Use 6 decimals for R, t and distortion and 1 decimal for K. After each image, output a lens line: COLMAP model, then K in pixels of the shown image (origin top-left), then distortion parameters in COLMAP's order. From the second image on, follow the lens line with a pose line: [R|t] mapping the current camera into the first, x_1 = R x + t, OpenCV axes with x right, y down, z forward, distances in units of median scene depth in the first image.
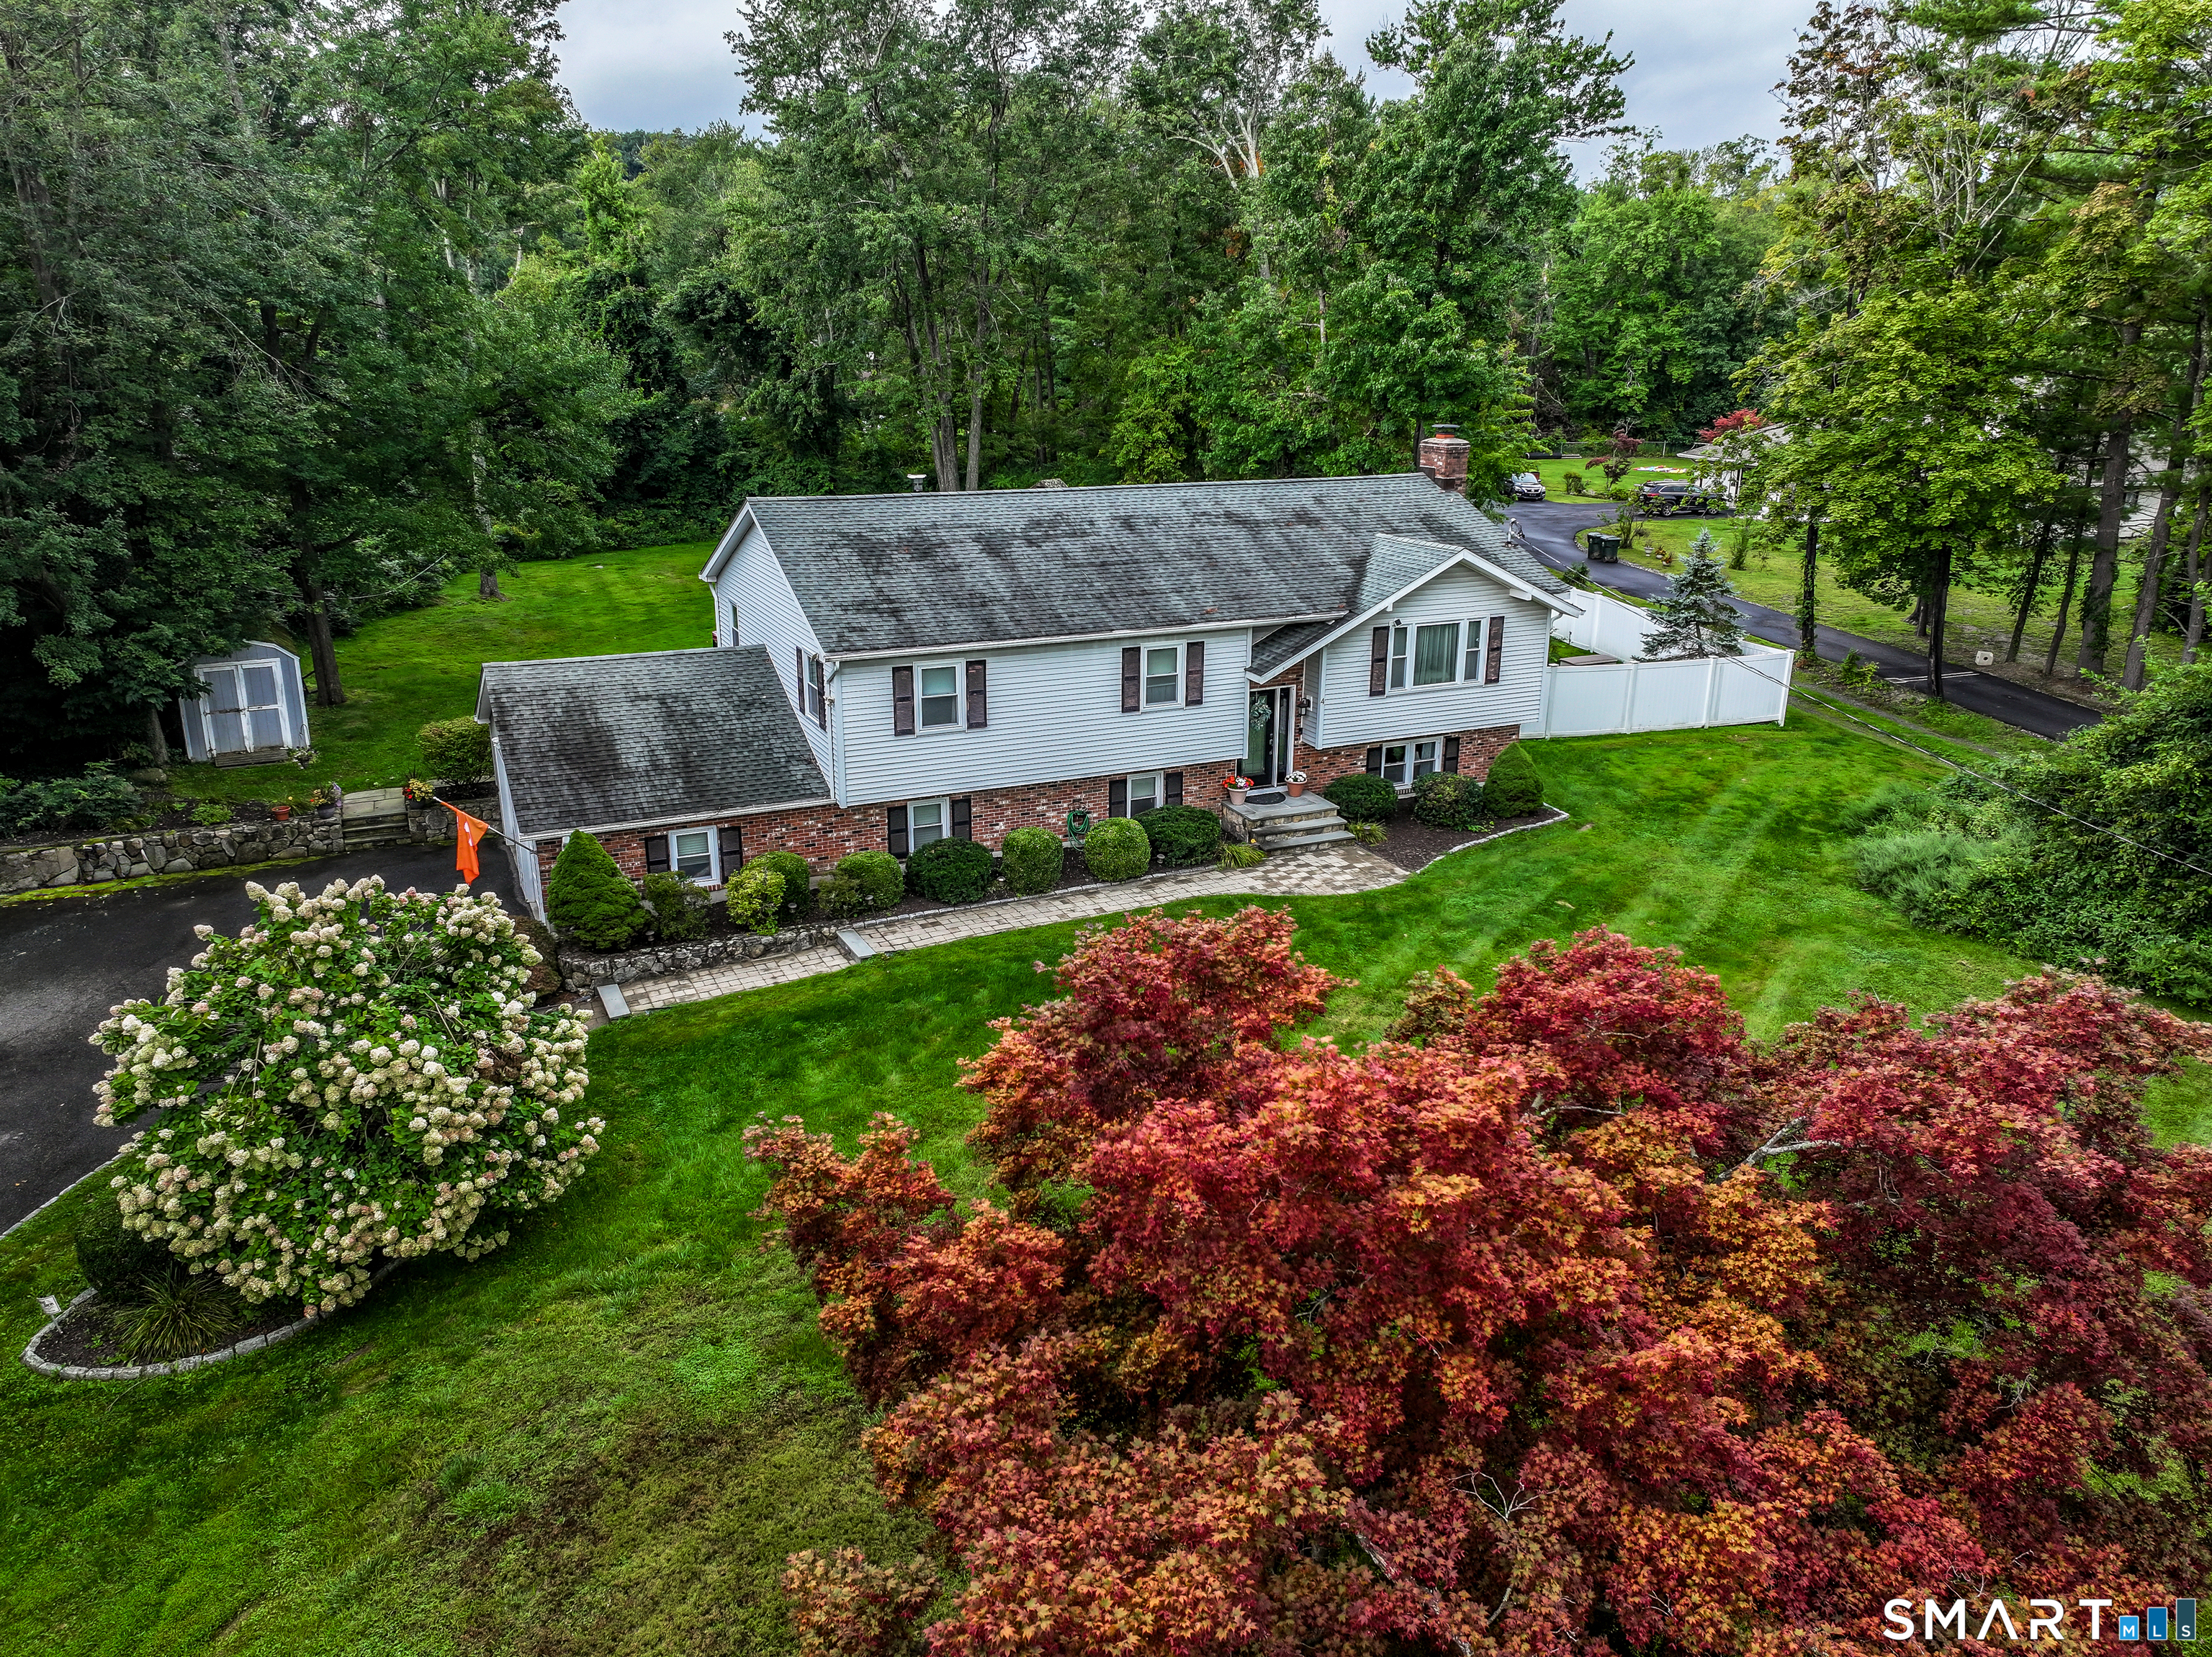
lens RADIAL K [[1543.3, 0, 1104.5], [0, 1543.3, 834.9], [0, 0, 1]] dist [-0.000926, 0.017161]
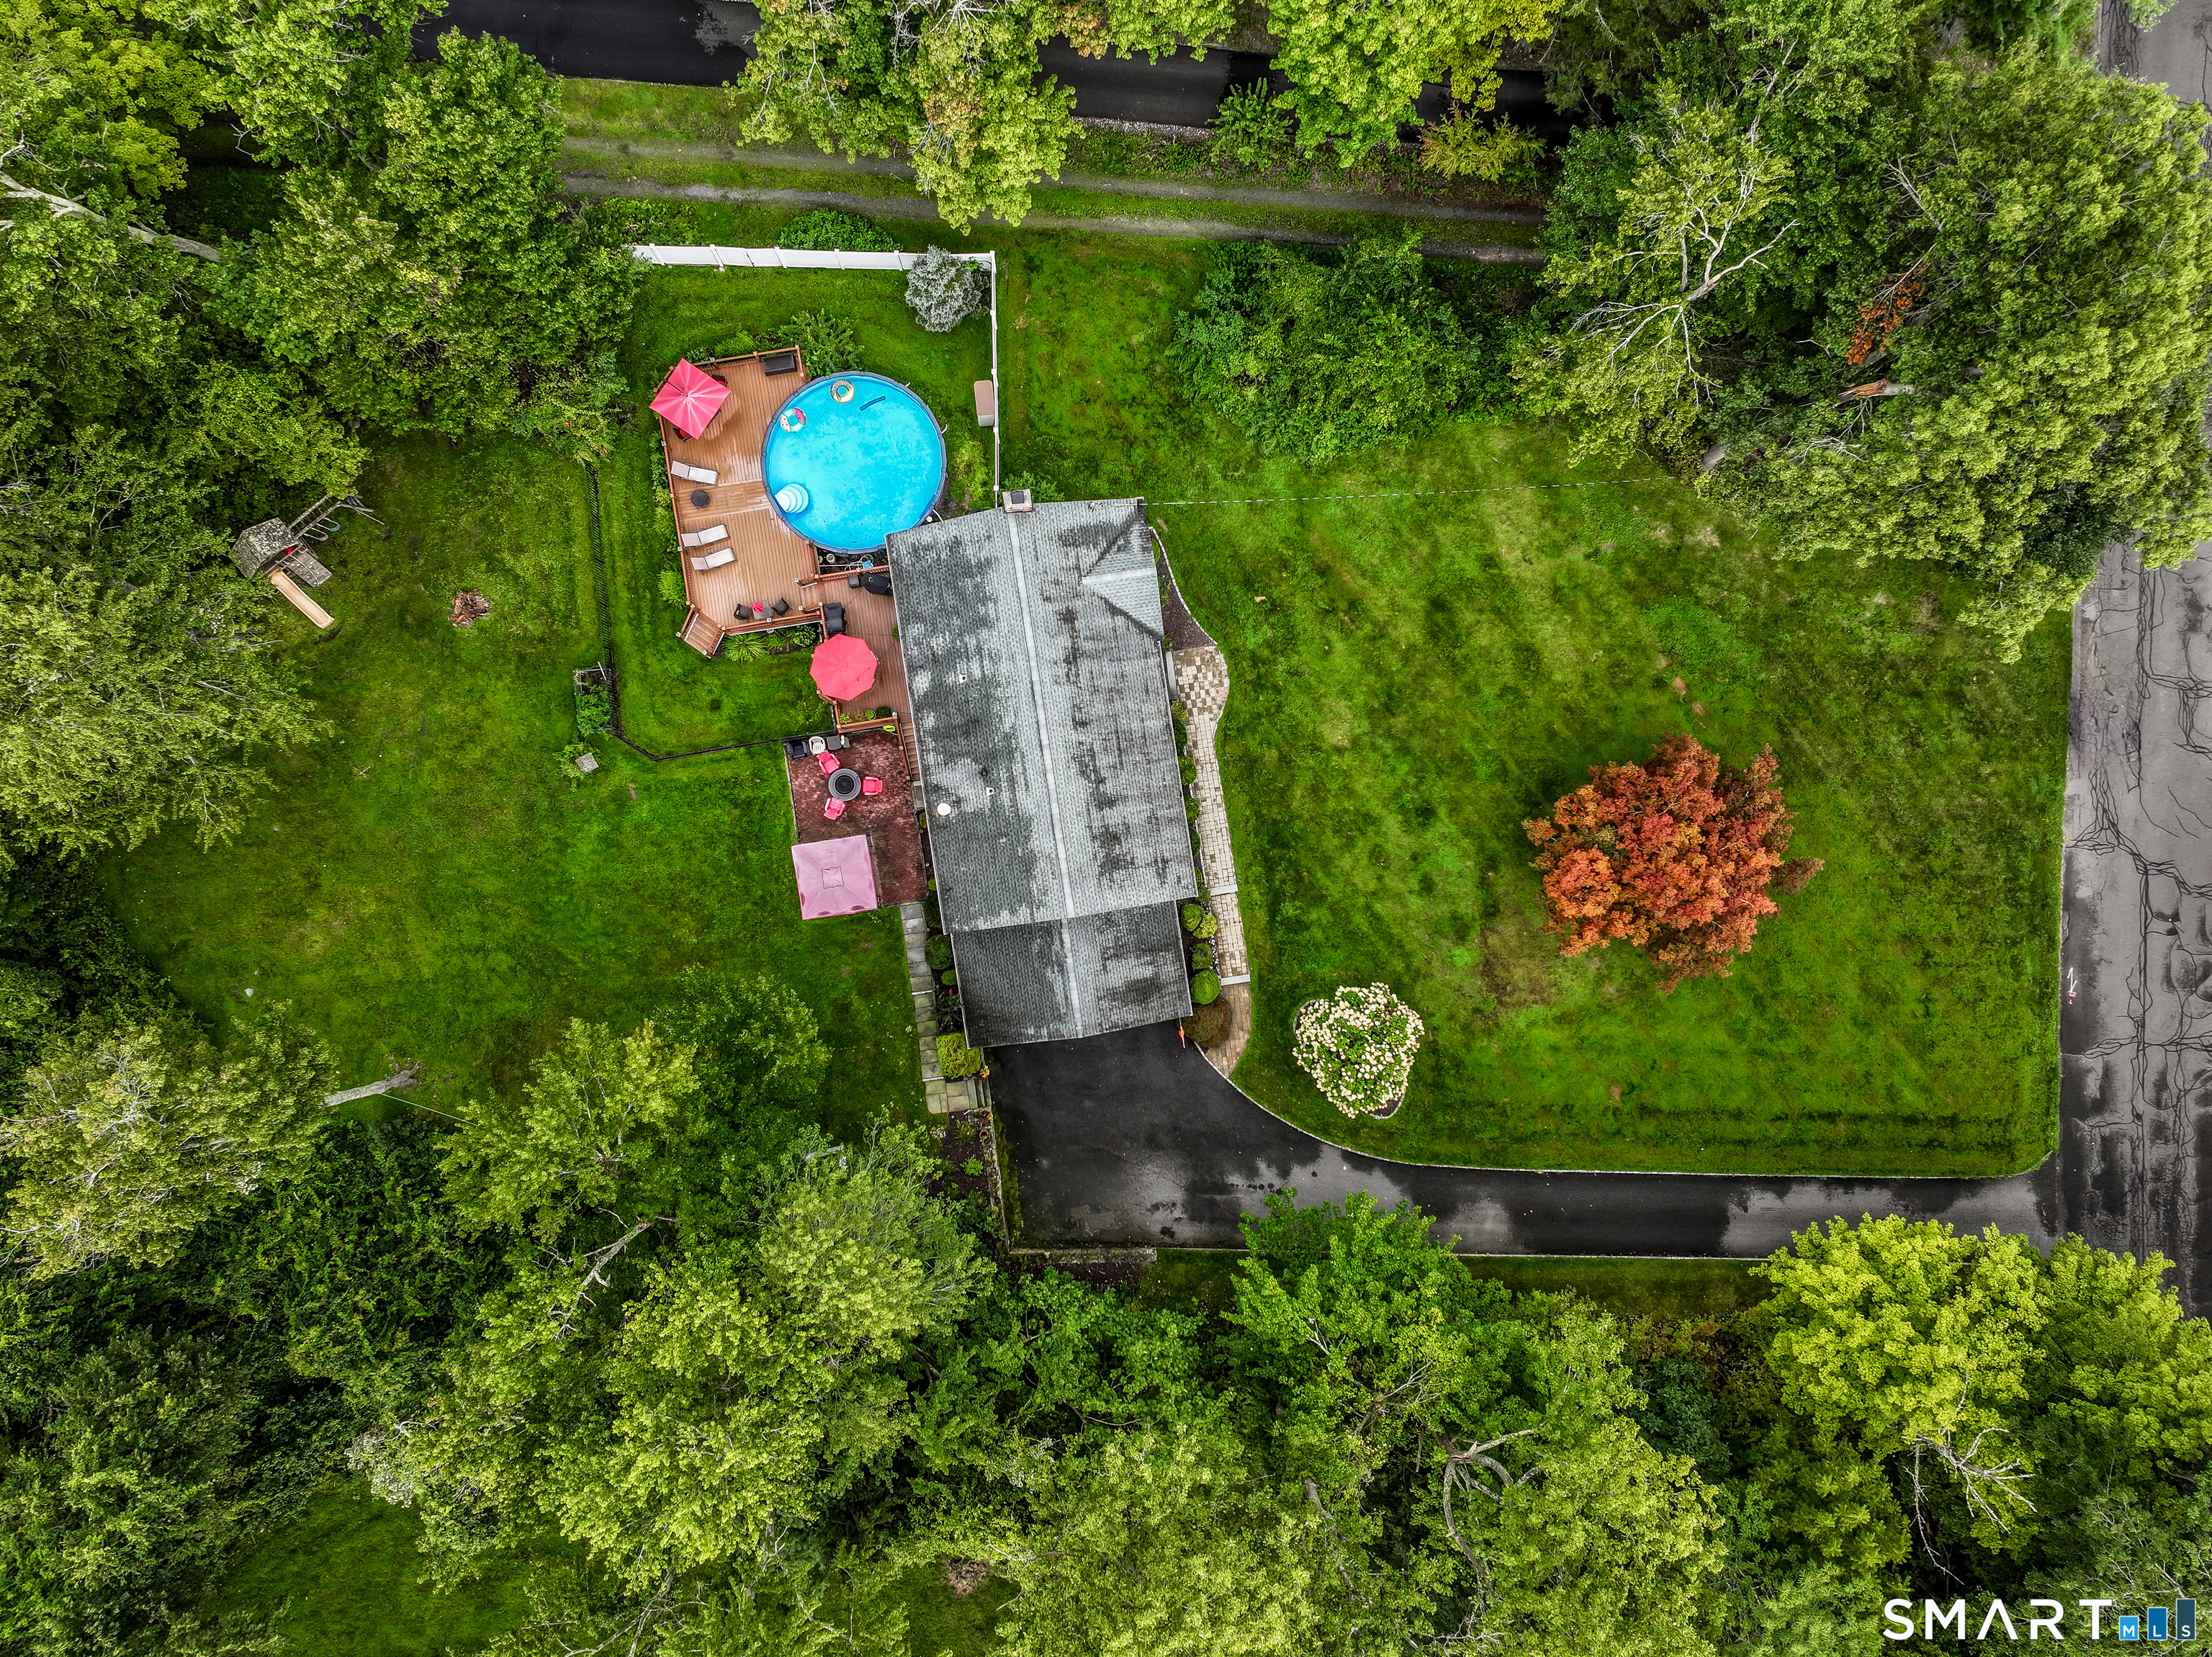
lens RADIAL K [[1543.3, 0, 1101.4], [0, 1543.3, 821.0], [0, 0, 1]] dist [-0.000926, 0.017161]
pose [[0.290804, -0.956772, 0.004573, -0.107871], [0.275610, 0.088345, 0.957201, -2.168564], [-0.916227, -0.277097, 0.289387, 0.417754]]
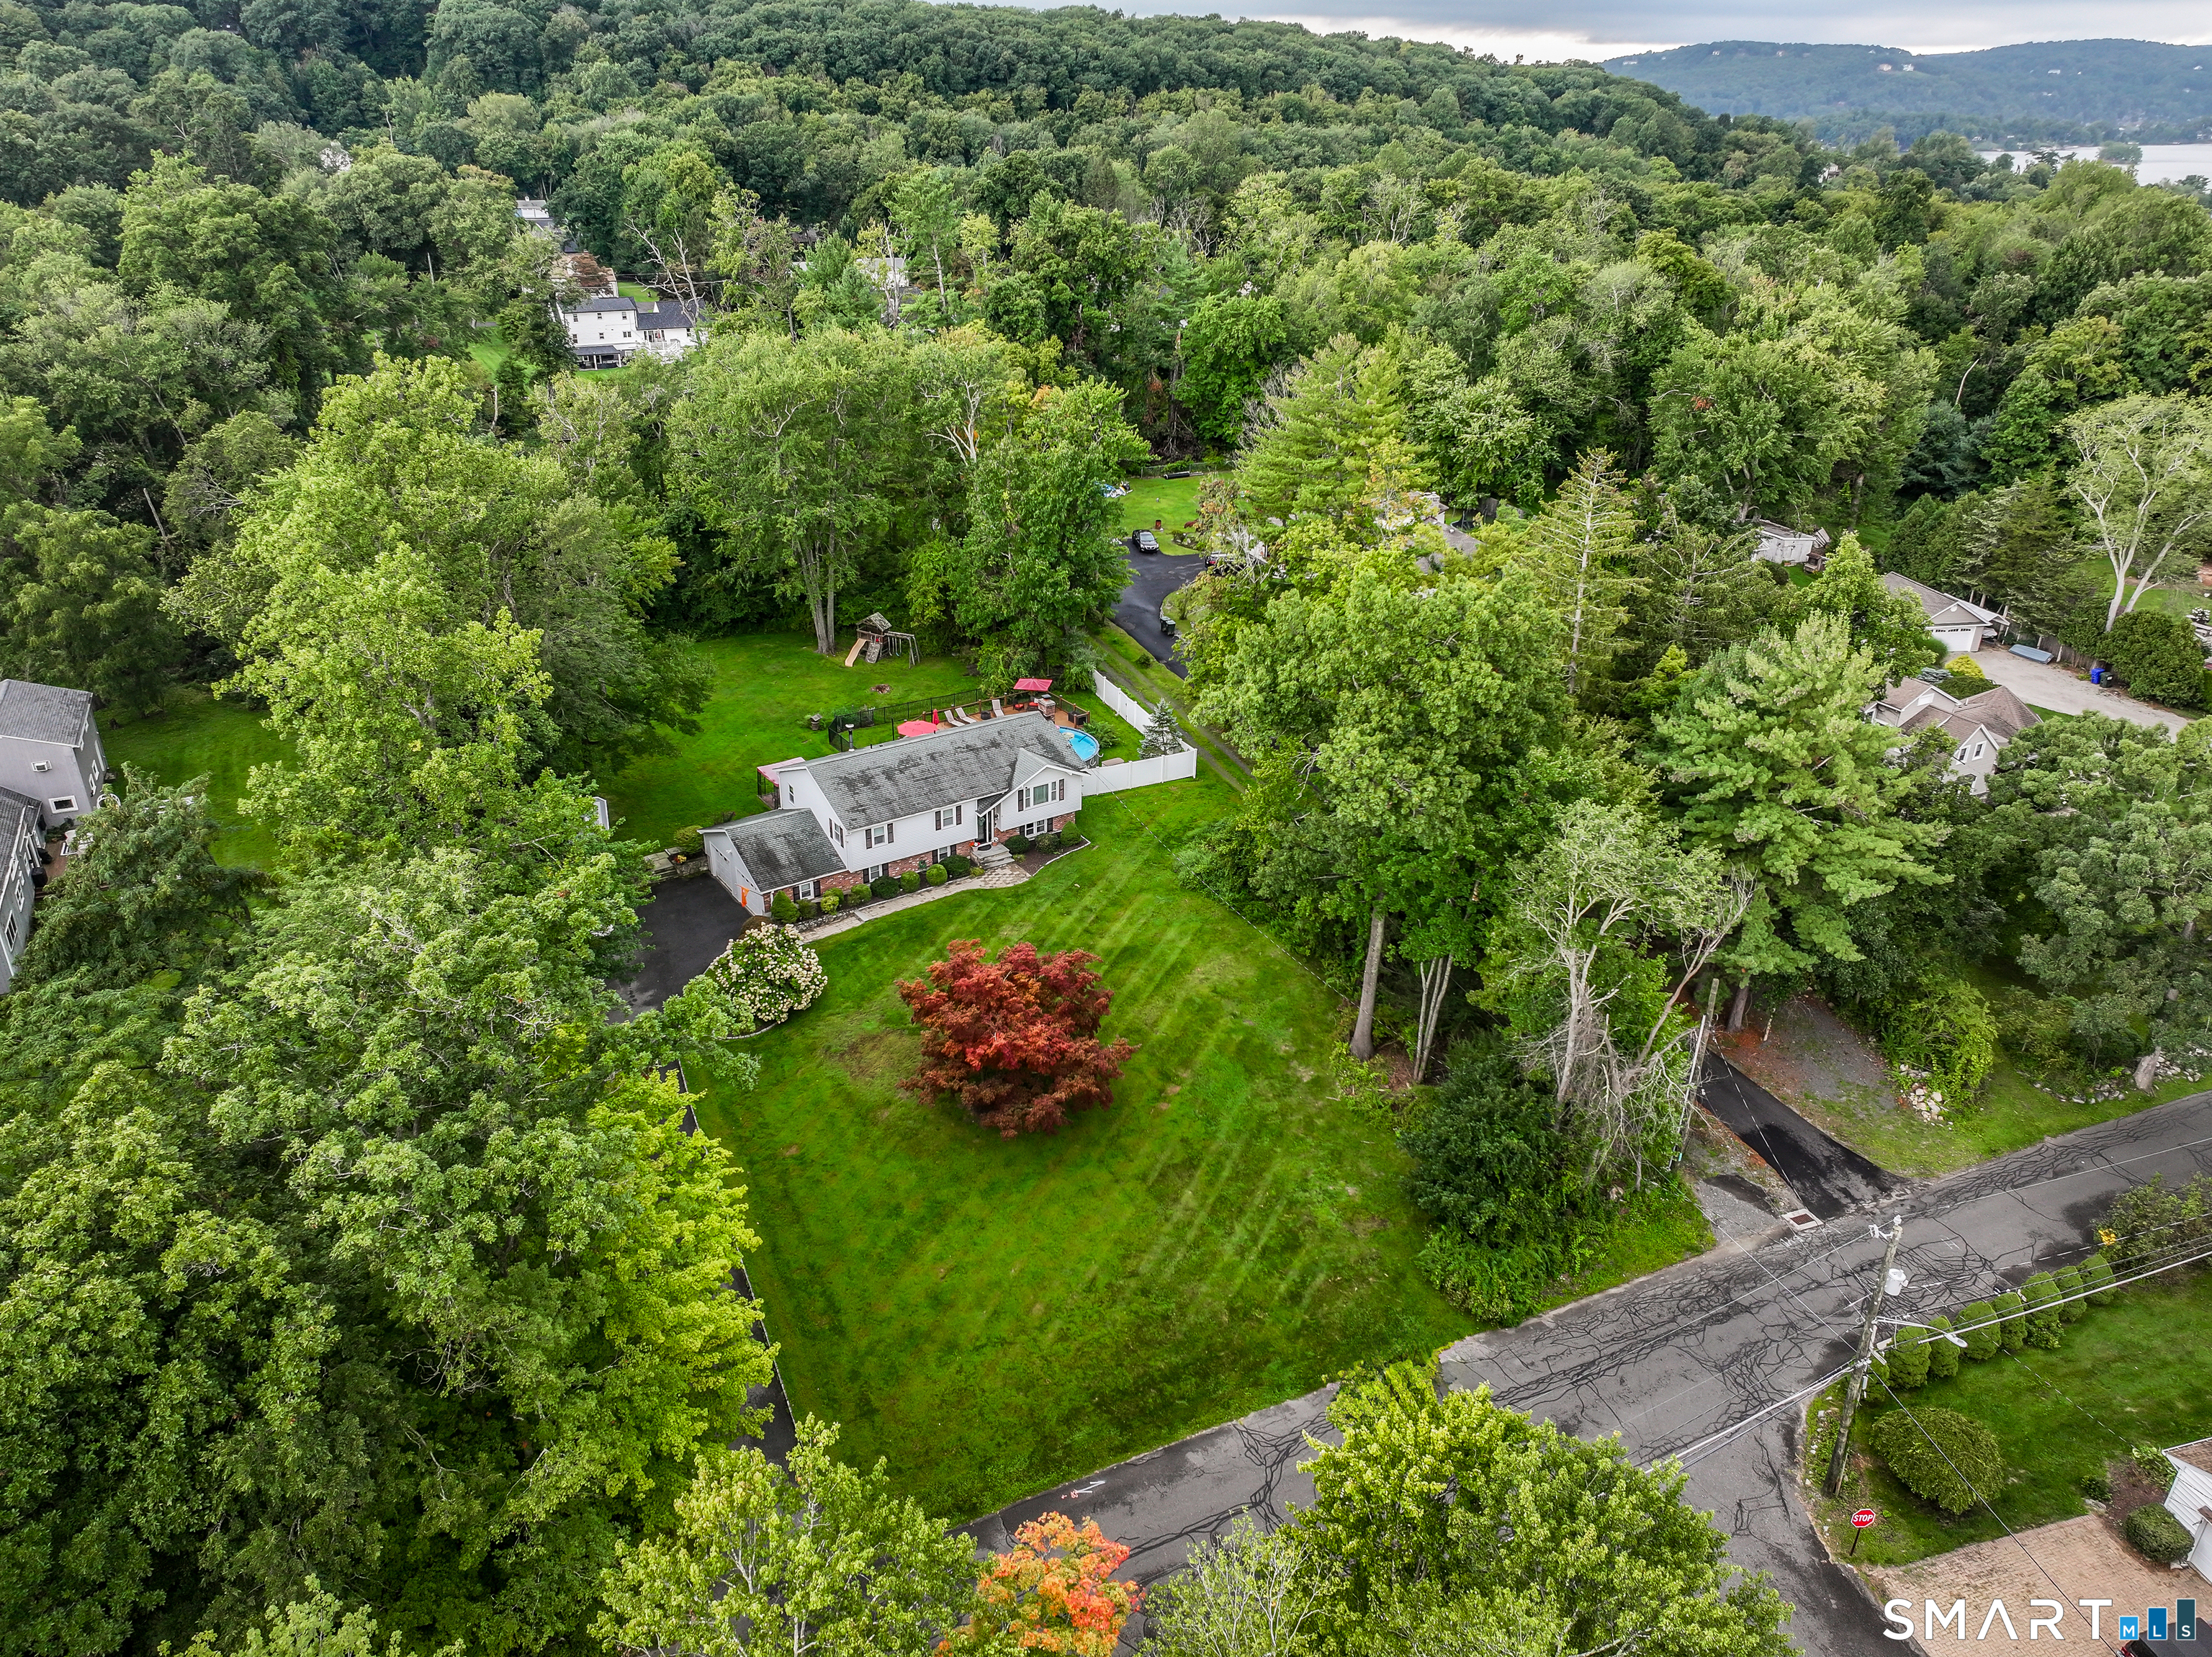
lens RADIAL K [[1543.3, 0, 1108.3], [0, 1543.3, 822.8], [0, 0, 1]] dist [-0.000926, 0.017161]
pose [[0.986919, -0.056208, 0.151099, -0.111573], [0.034786, 0.989420, 0.140849, -0.511183], [-0.157417, -0.133751, 0.978433, -2.042379]]
